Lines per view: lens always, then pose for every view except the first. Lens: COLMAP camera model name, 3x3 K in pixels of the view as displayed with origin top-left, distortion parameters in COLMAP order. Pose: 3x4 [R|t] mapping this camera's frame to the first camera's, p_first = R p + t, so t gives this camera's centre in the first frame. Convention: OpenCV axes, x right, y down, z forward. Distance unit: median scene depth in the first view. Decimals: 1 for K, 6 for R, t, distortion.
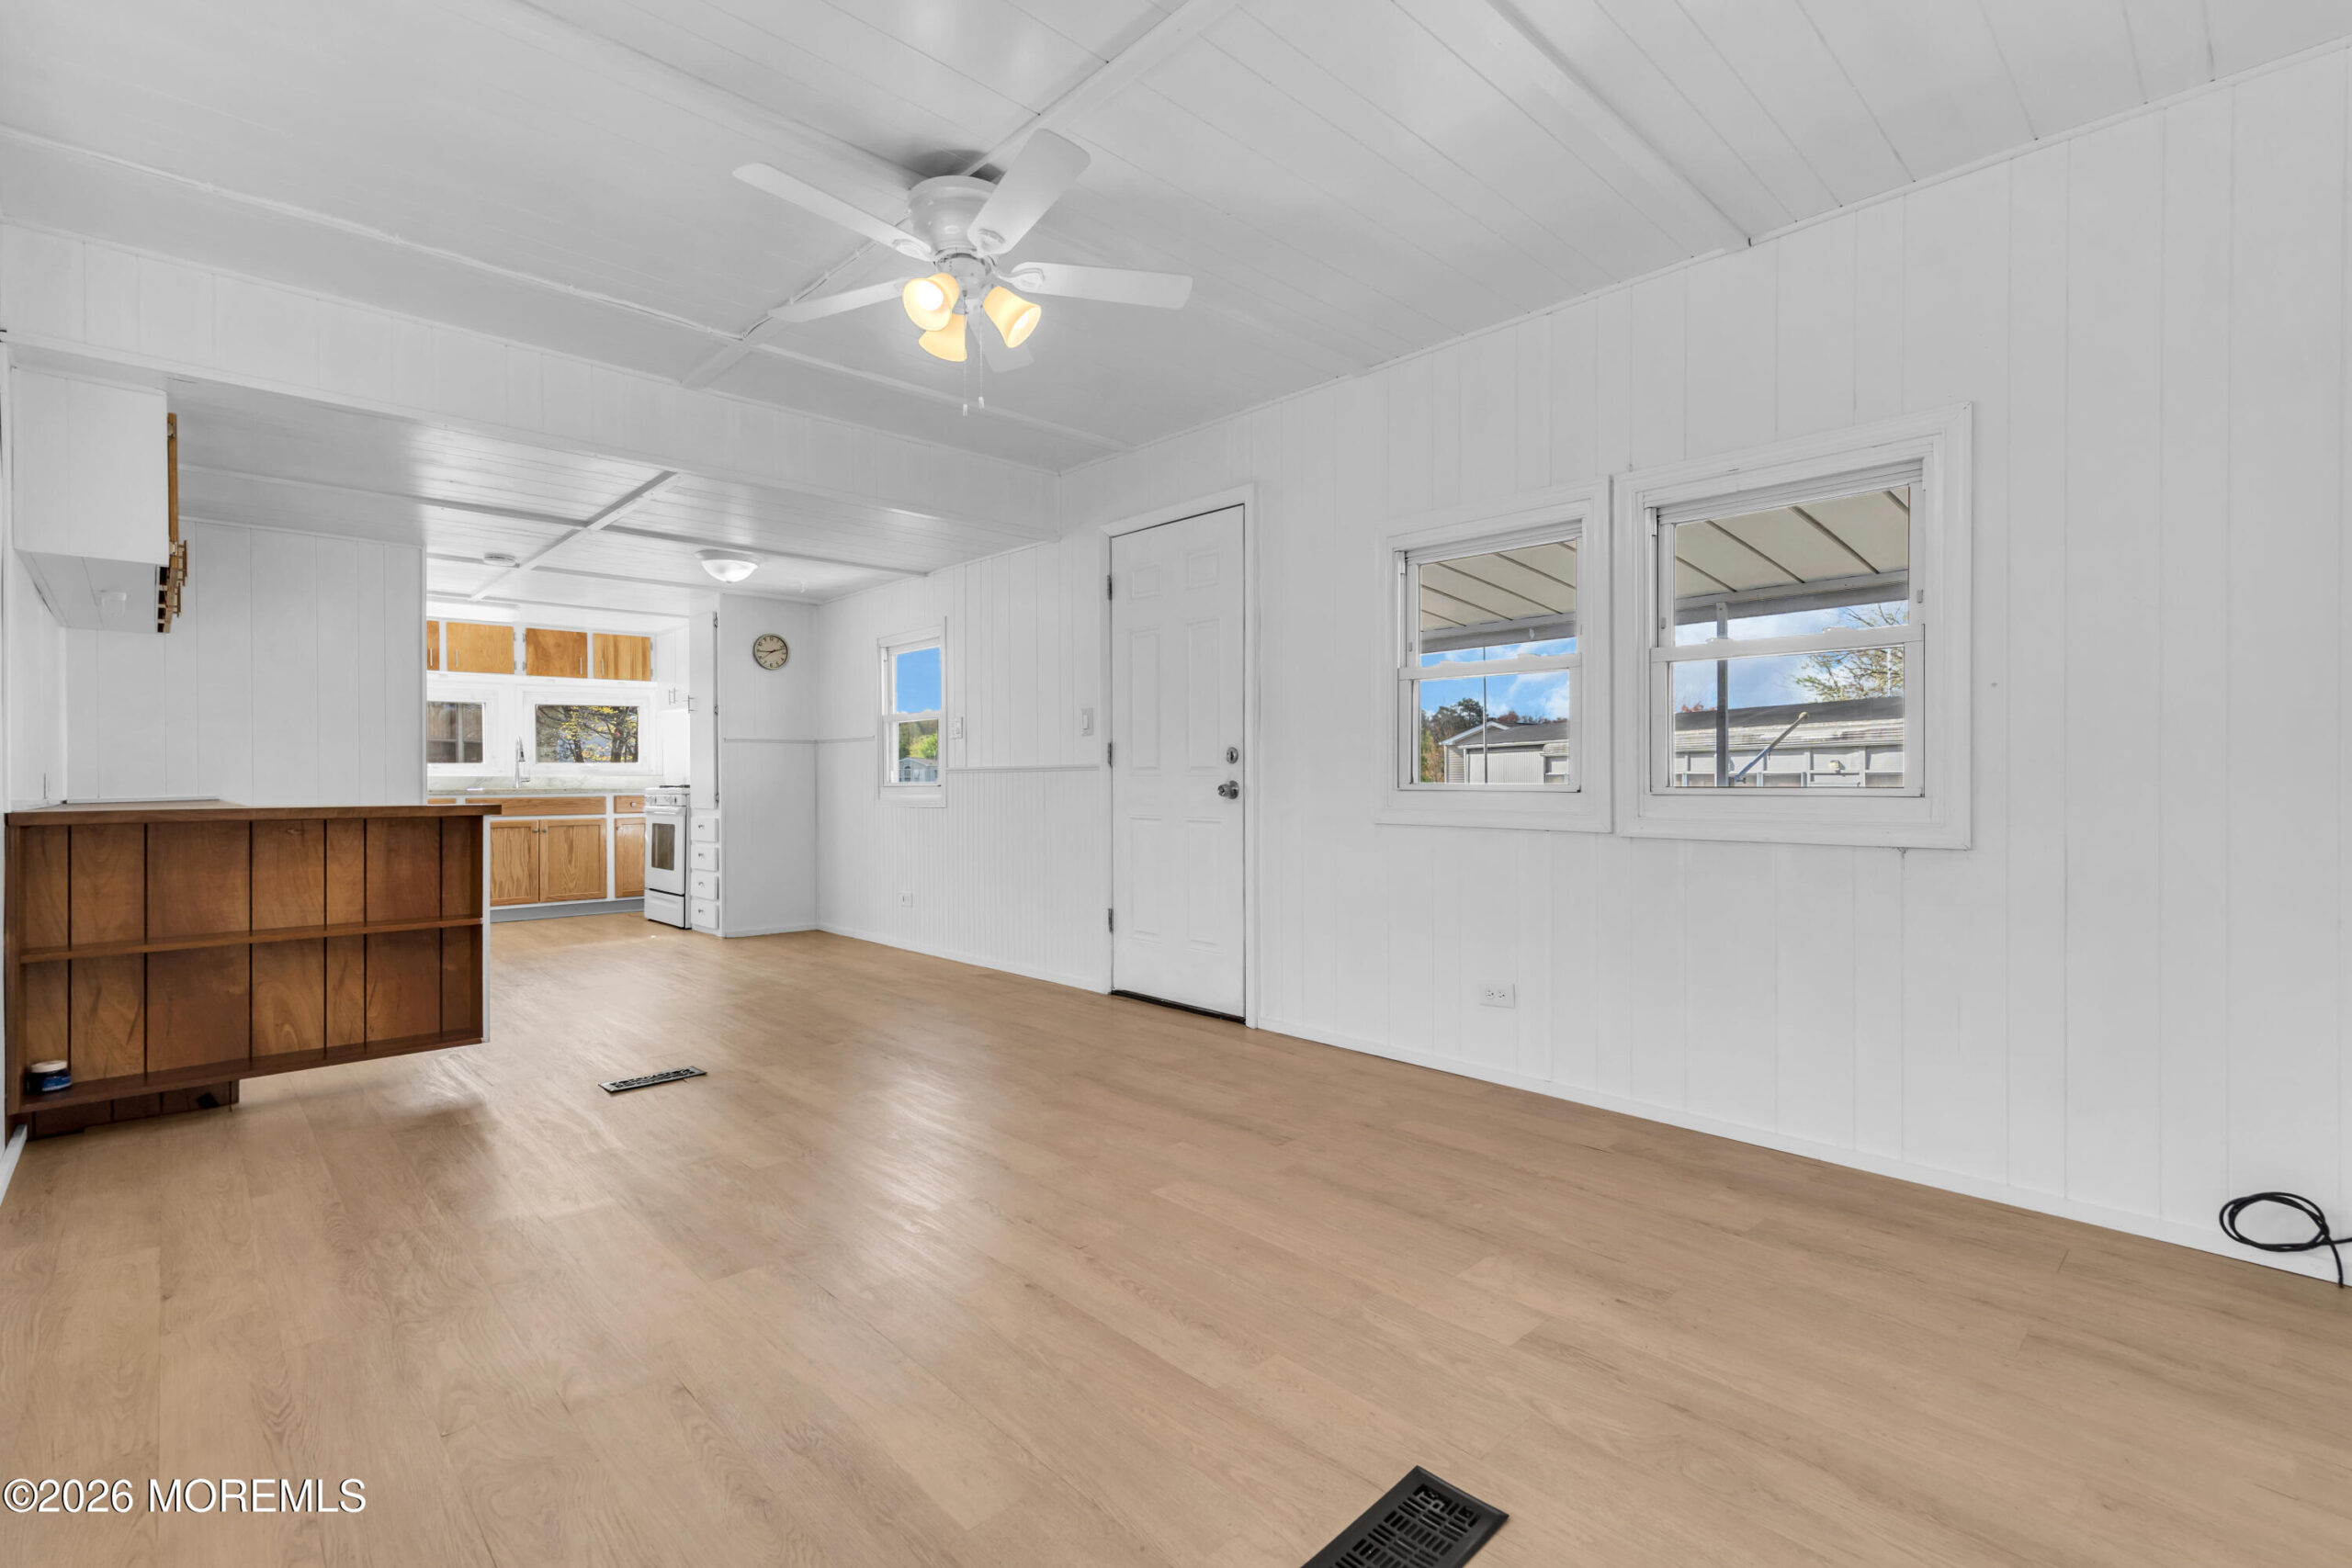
lens RADIAL K [[1066.4, 0, 1162.6], [0, 1066.4, 781.0], [0, 0, 1]] dist [0.006826, 0.000116]
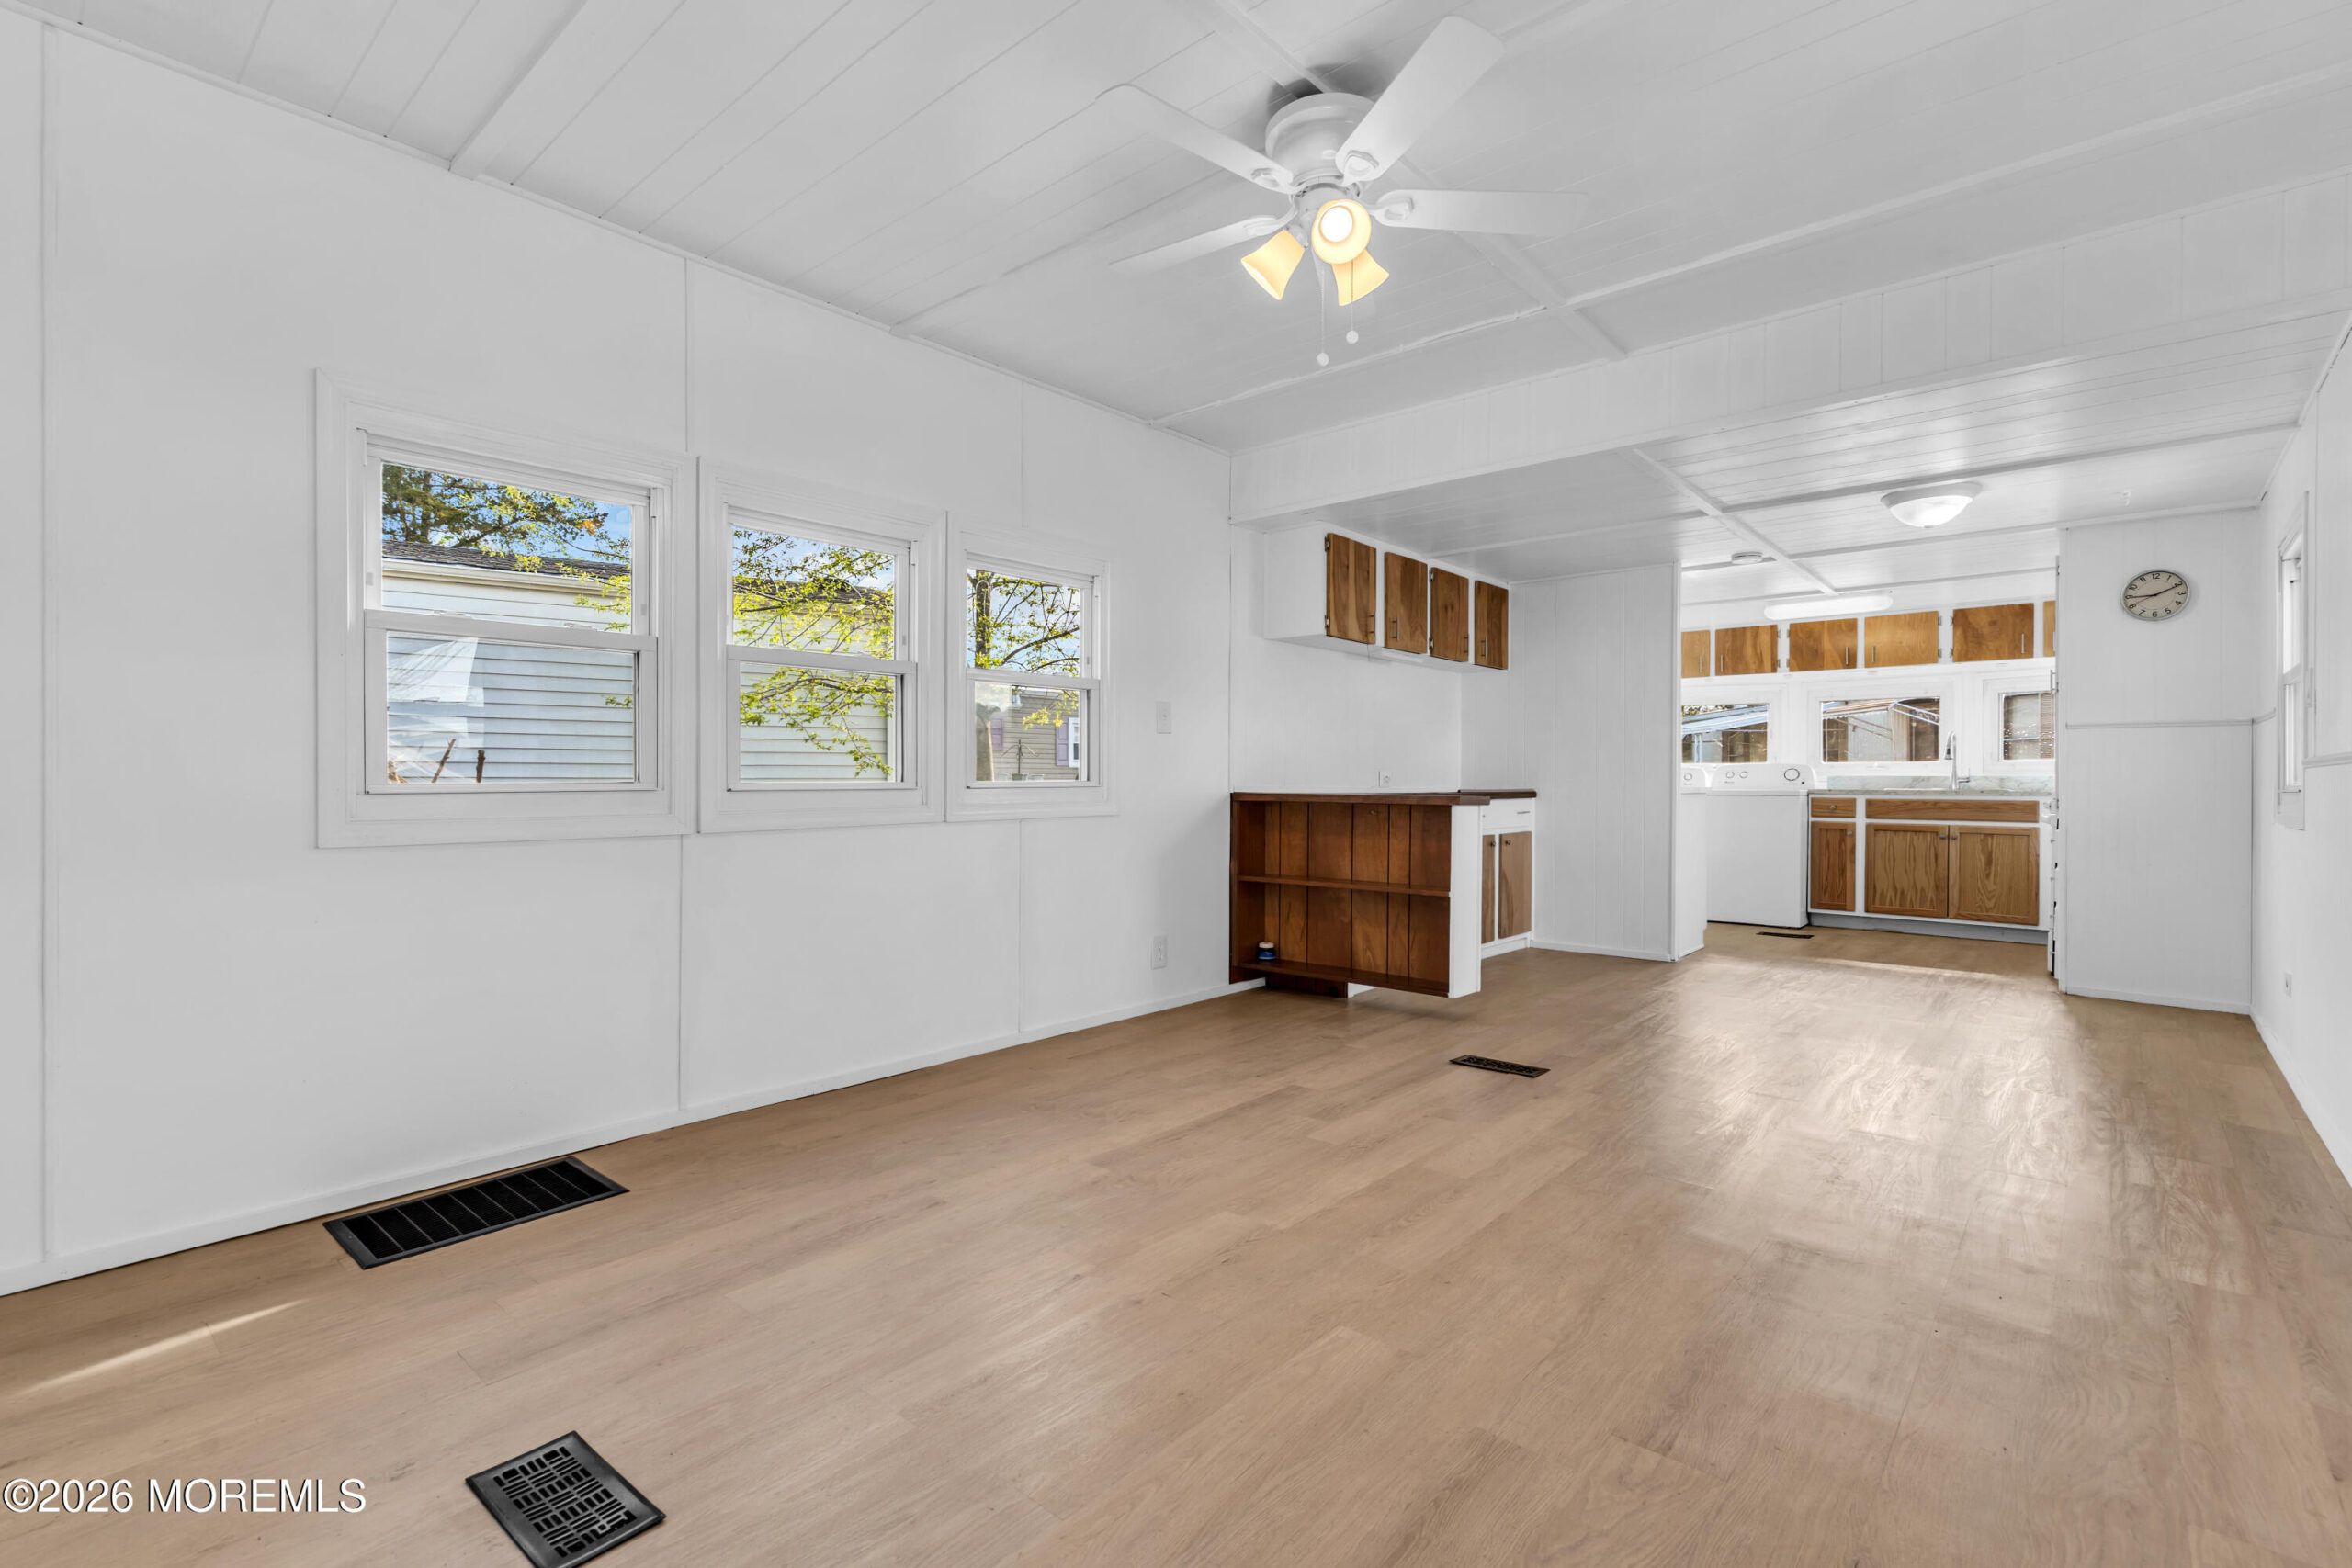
lens RADIAL K [[1066.4, 0, 1162.6], [0, 1066.4, 781.0], [0, 0, 1]] dist [0.006826, 0.000116]
pose [[0.092765, 0.005462, -0.995673, 0.265313], [-0.008531, 0.999953, 0.004691, 0.001359], [0.995651, 0.008059, 0.092807, 0.298681]]
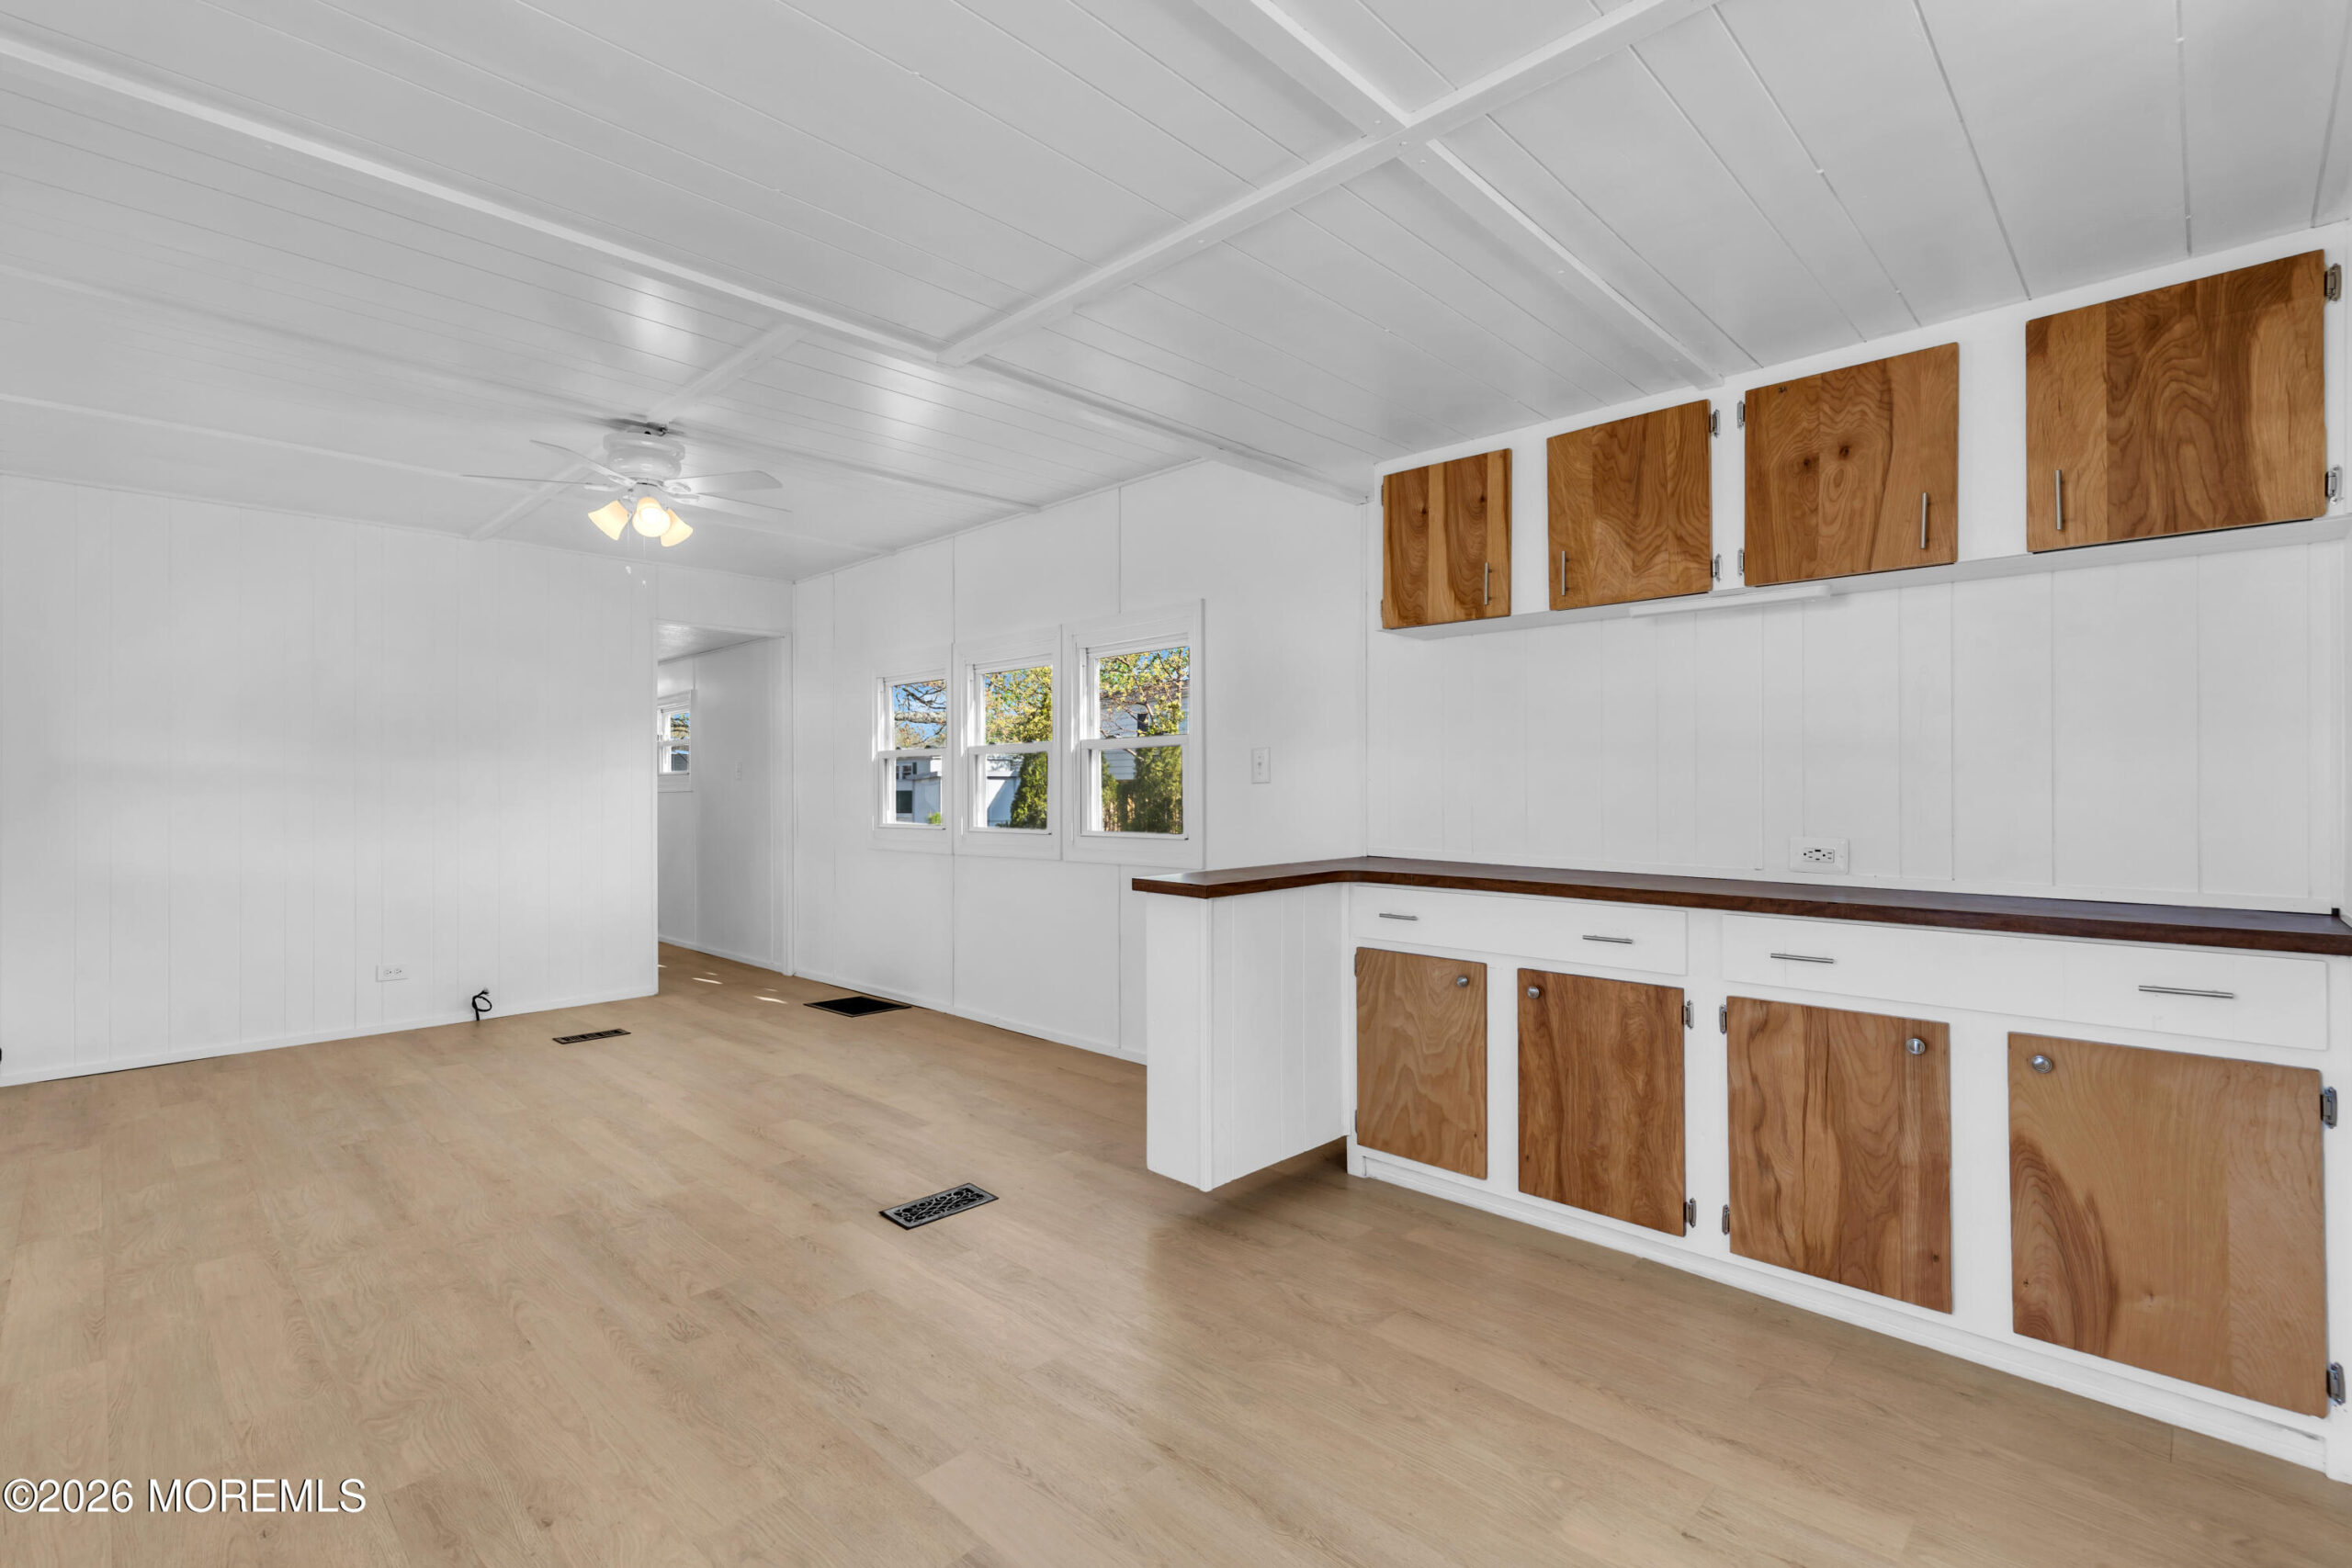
lens RADIAL K [[1066.4, 0, 1162.6], [0, 1066.4, 781.0], [0, 0, 1]] dist [0.006826, 0.000116]
pose [[-0.999179, 0.007996, -0.039704, -0.319832], [0.007887, 0.999965, 0.002915, -0.028299], [0.039726, 0.002599, -0.999207, 0.949354]]
